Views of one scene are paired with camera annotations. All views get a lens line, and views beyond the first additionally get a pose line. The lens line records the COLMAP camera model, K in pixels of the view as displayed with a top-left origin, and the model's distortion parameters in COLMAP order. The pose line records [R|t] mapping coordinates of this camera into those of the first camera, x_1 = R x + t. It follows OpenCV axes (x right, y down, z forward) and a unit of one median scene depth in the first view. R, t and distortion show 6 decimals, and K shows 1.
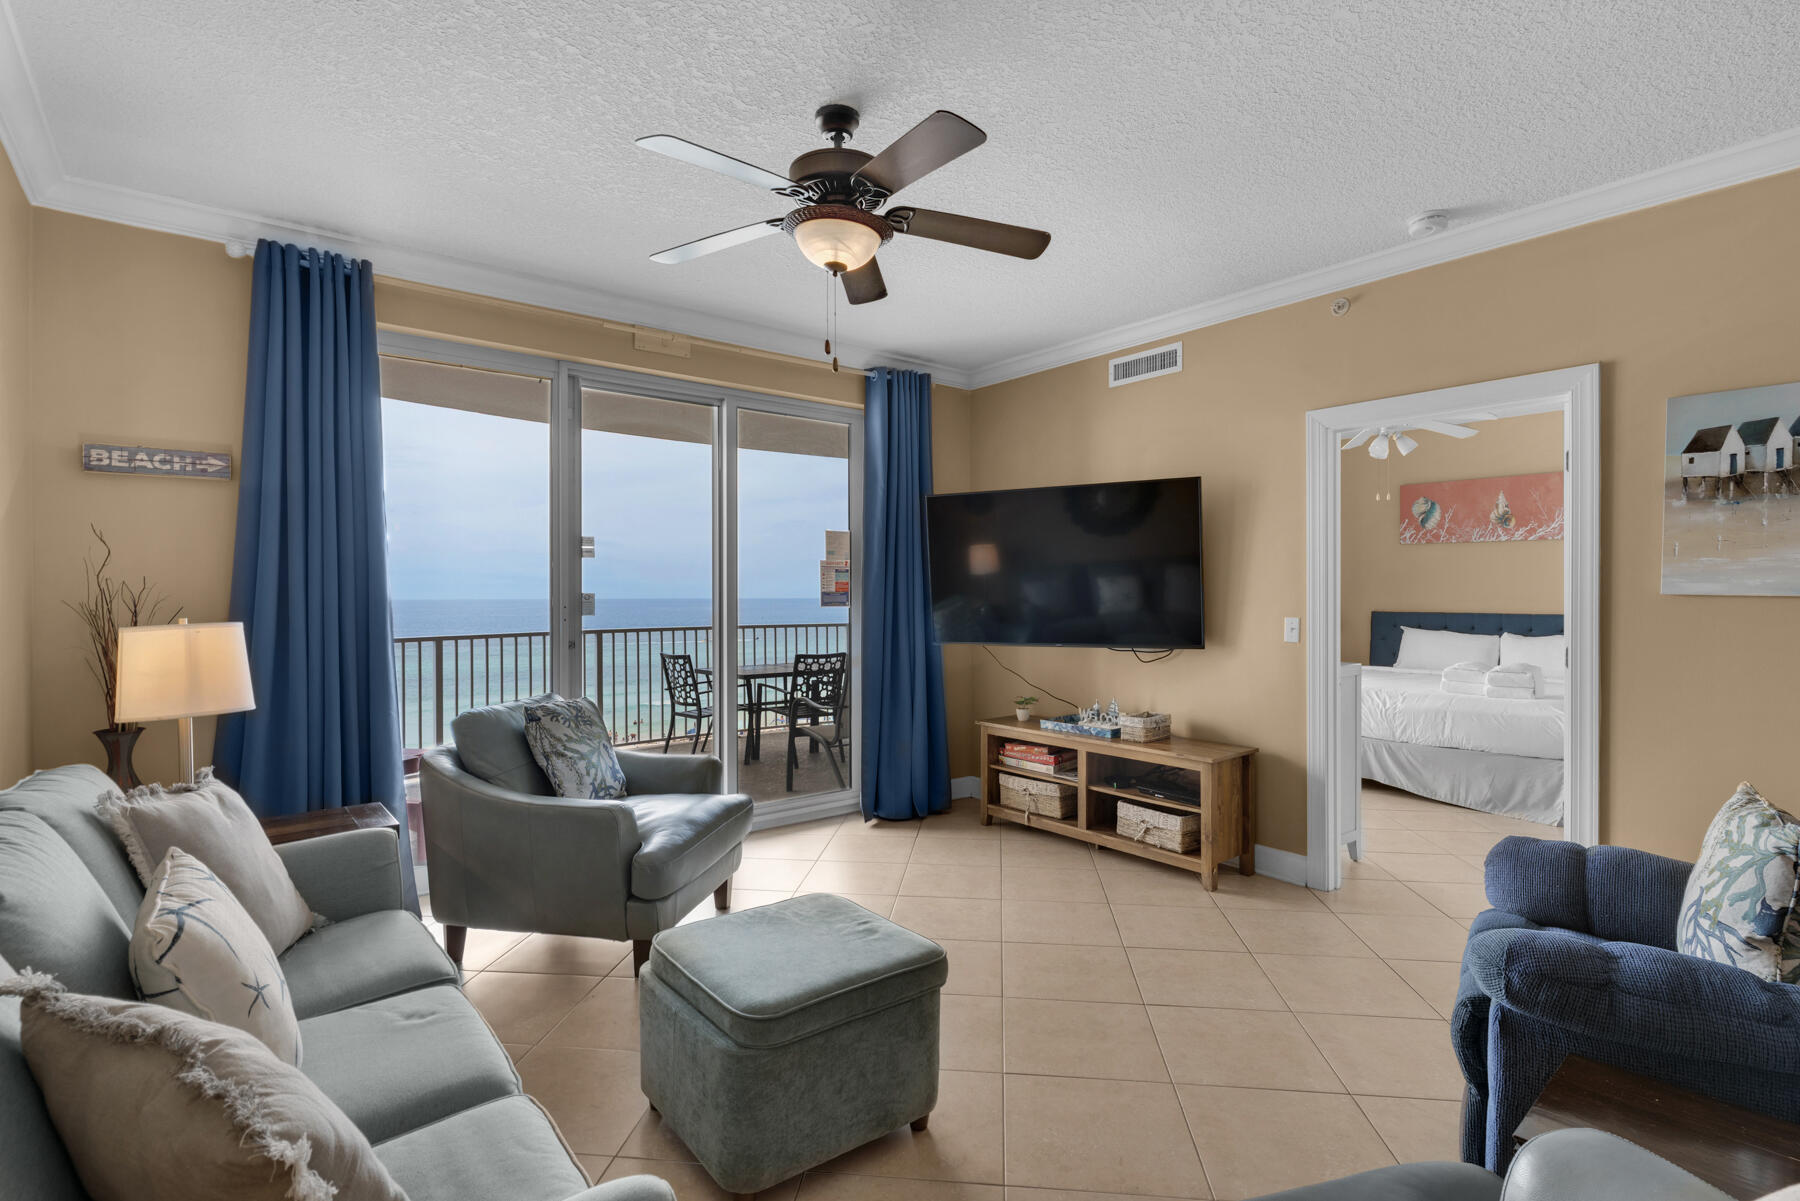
lens RADIAL K [[868.3, 0, 899.1], [0, 868.3, 596.4], [0, 0, 1]] dist [0.003004, 0.000500]
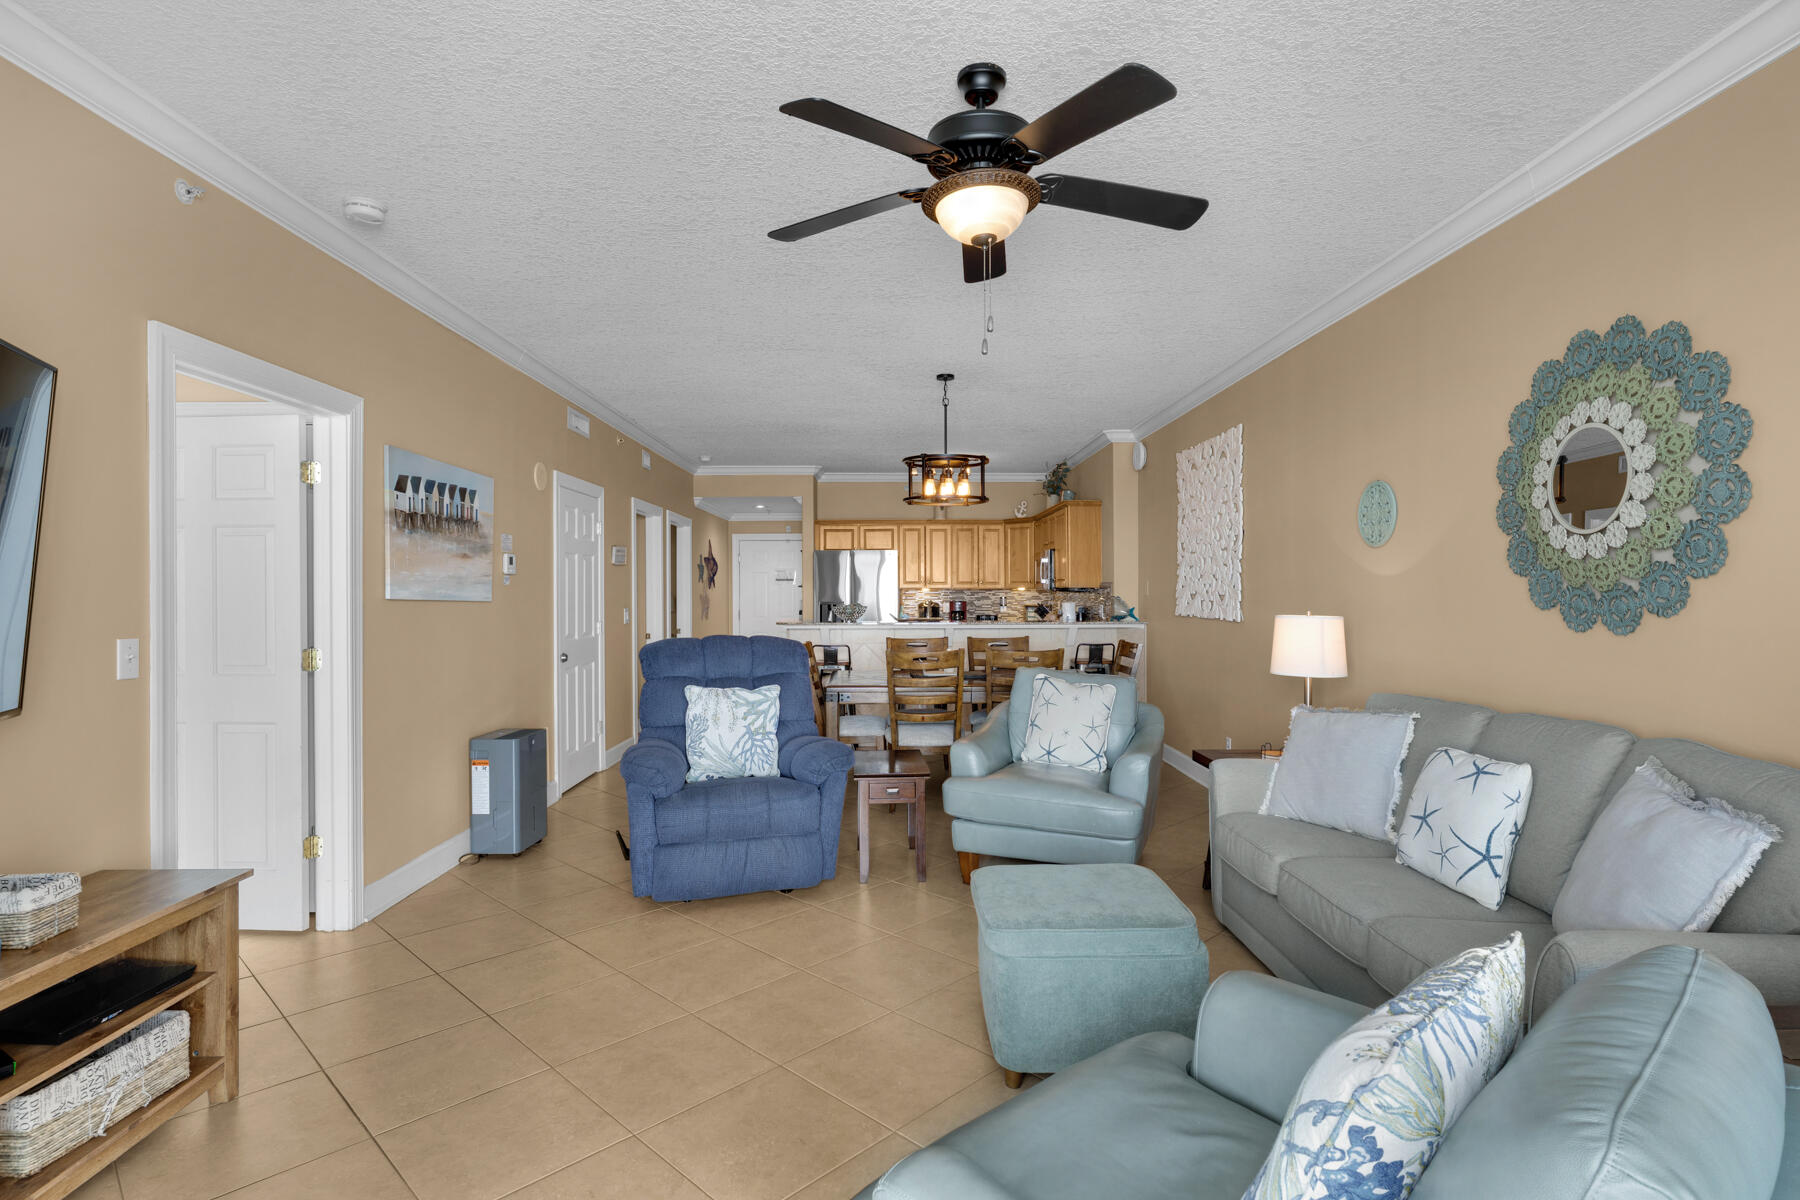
lens RADIAL K [[896.3, 0, 902.3], [0, 896.3, 594.3], [0, 0, 1]] dist [0.000149, 0.000317]
pose [[-0.794094, 0.003286, 0.607786, -0.368168], [0.006202, 0.999977, 0.002697, -0.005678], [-0.607763, 0.005911, -0.794096, 1.152185]]
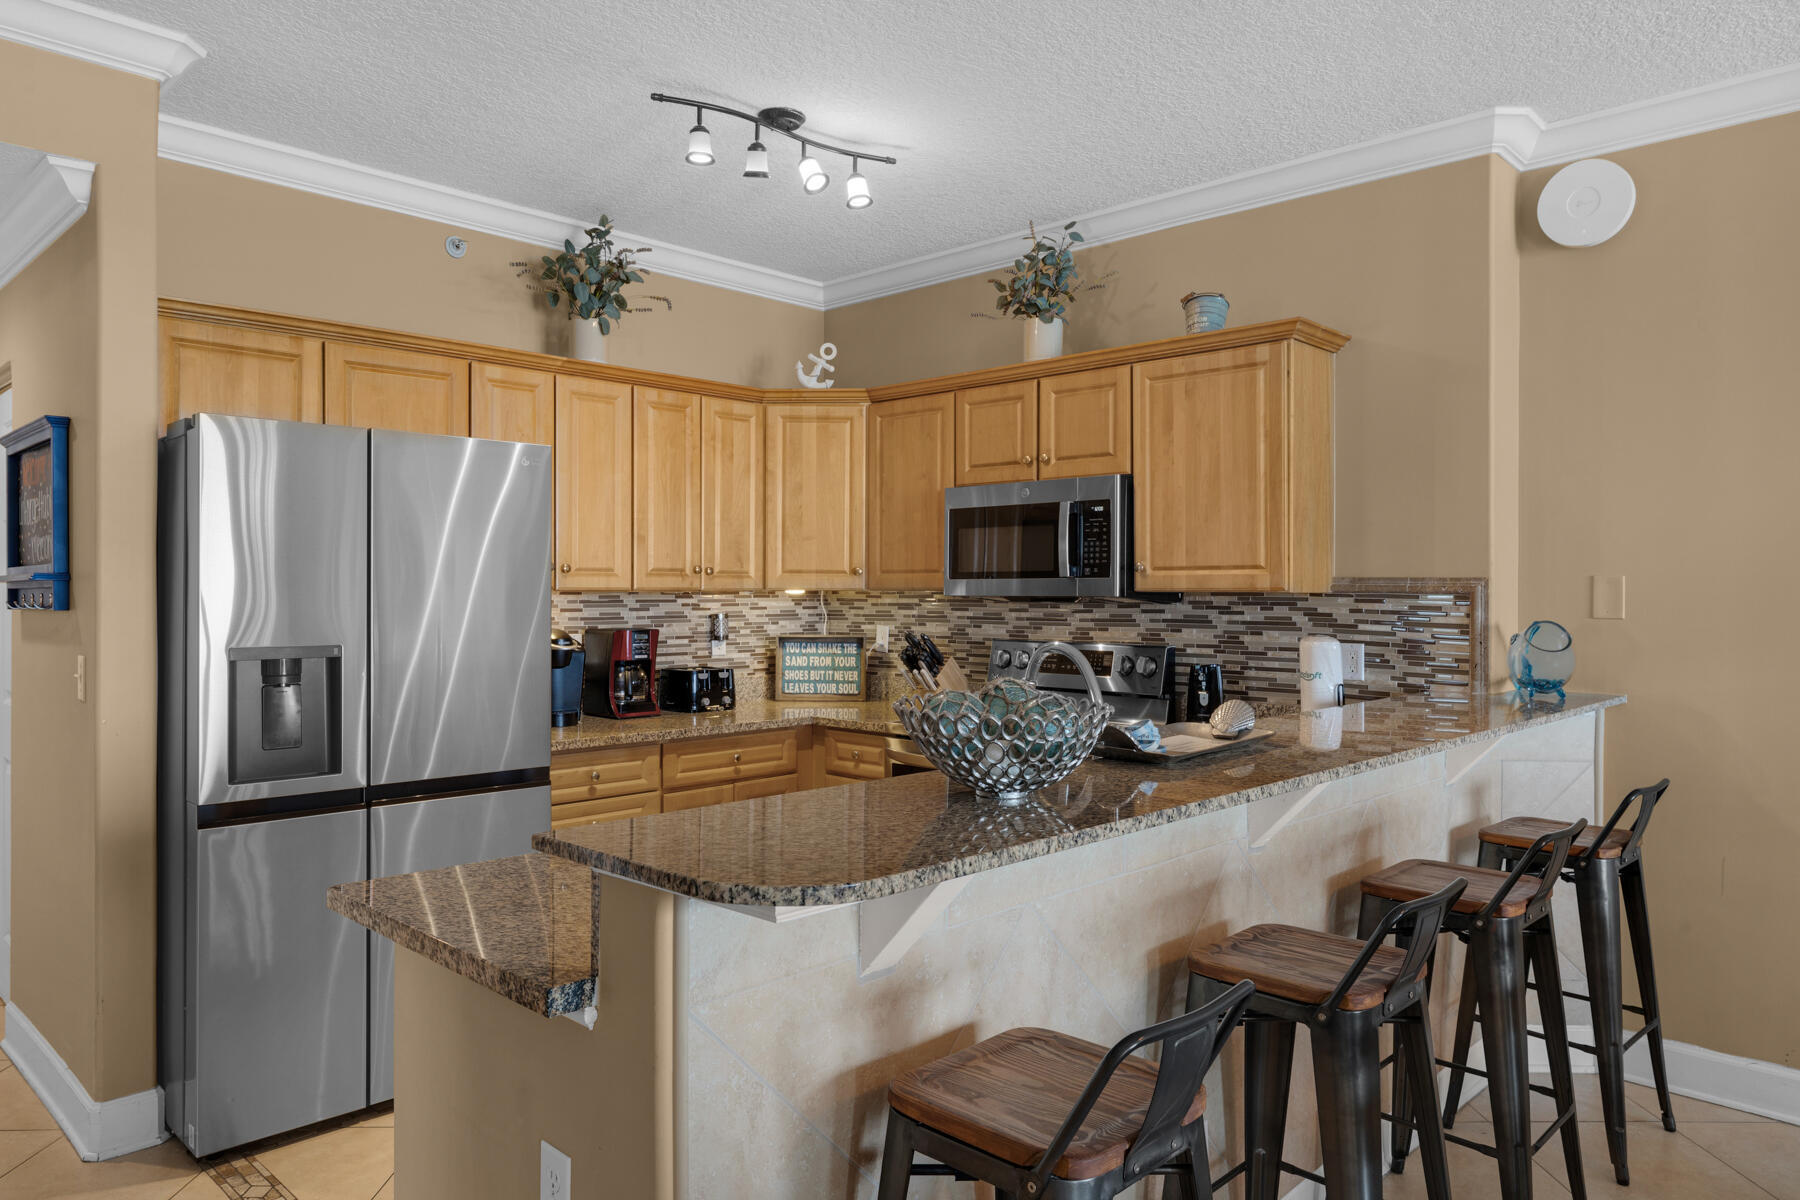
lens RADIAL K [[1191.6, 0, 895.9], [0, 1191.6, 587.2], [0, 0, 1]] dist [0.000613, 0.001746]
pose [[-0.991349, -0.000866, -0.131249, 0.983986], [-0.000994, 0.999999, 0.000915, -0.017689], [0.131248, 0.001037, -0.991349, 0.117182]]
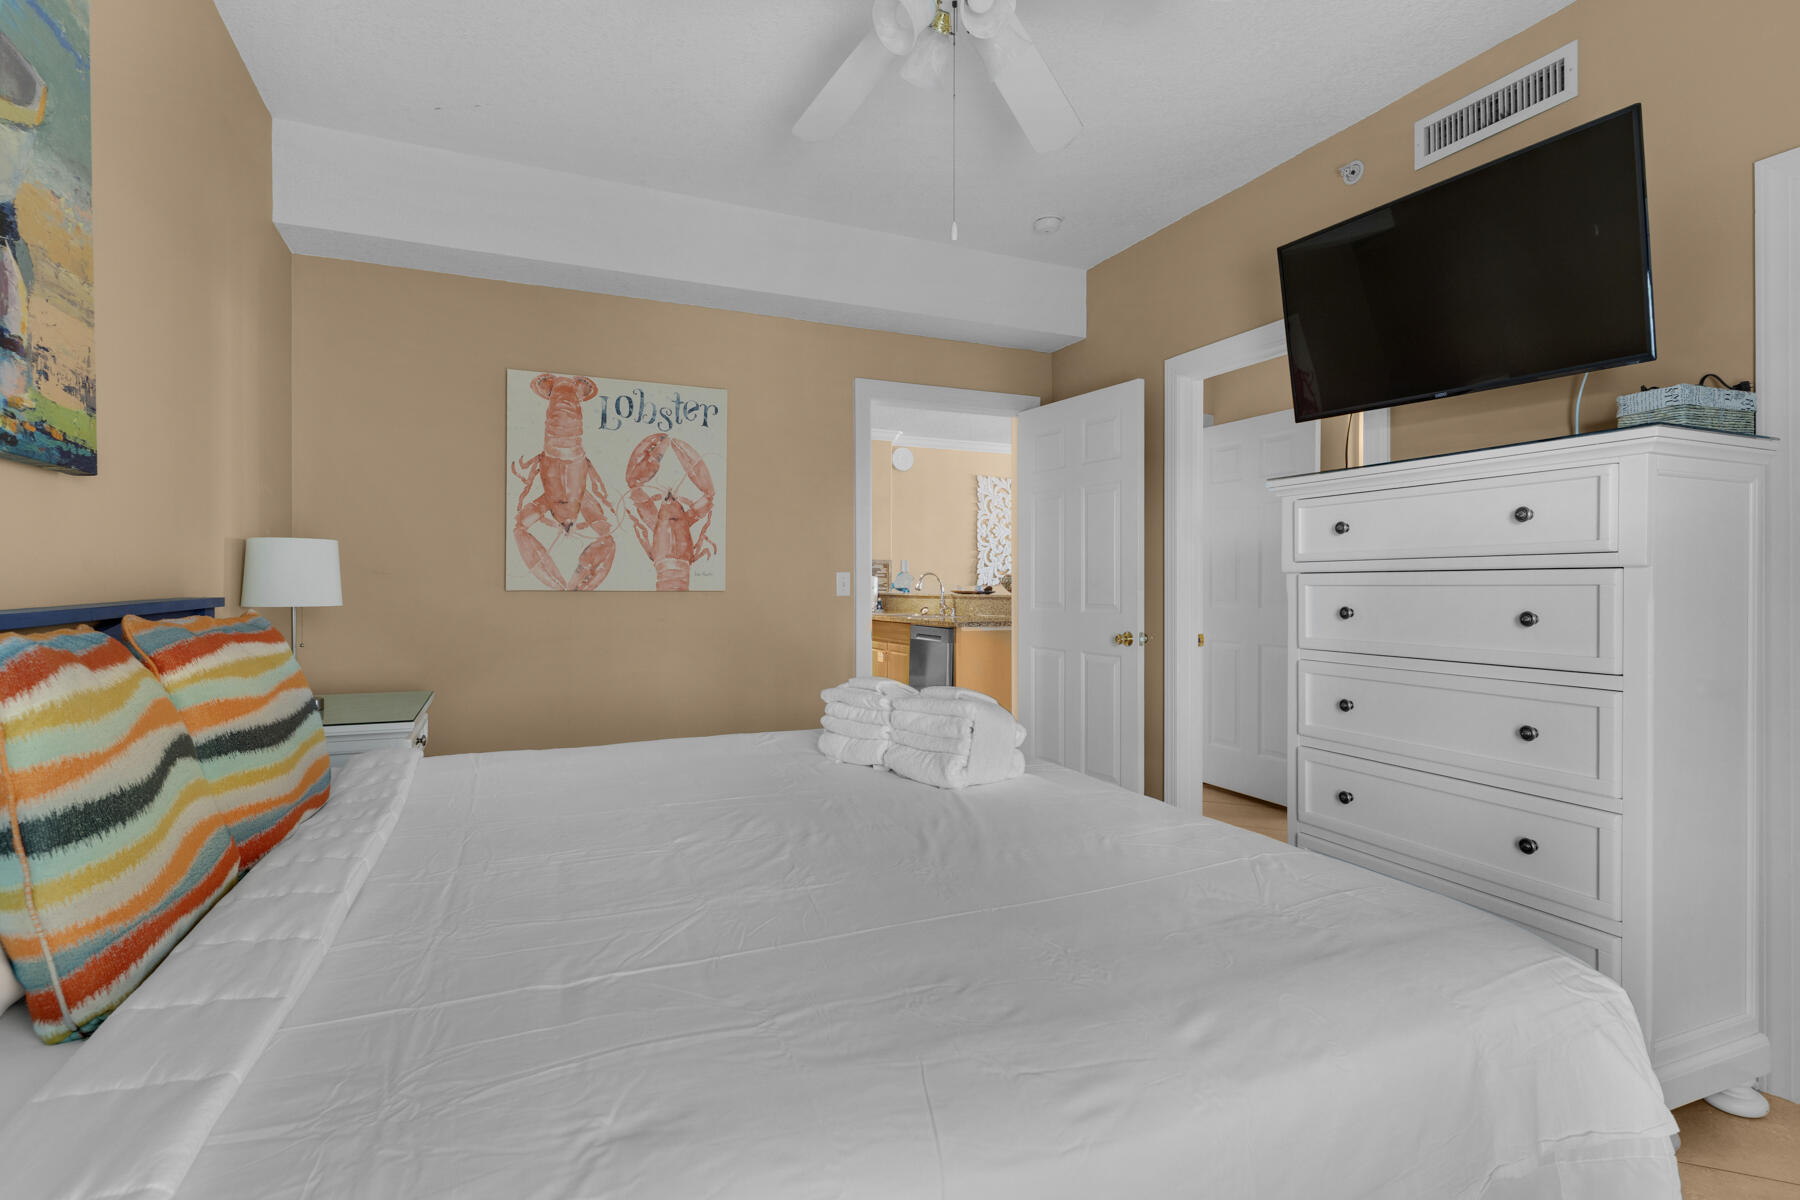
lens RADIAL K [[861.2, 0, 900.0], [0, 861.2, 600.0], [0, 0, 1]] dist [0.001533, 0.000339]
pose [[-0.244173, 0.020070, -0.969524, 2.586743], [-0.003065, 0.999765, 0.021468, 0.031034], [0.969727, 0.008213, -0.244054, -0.112047]]
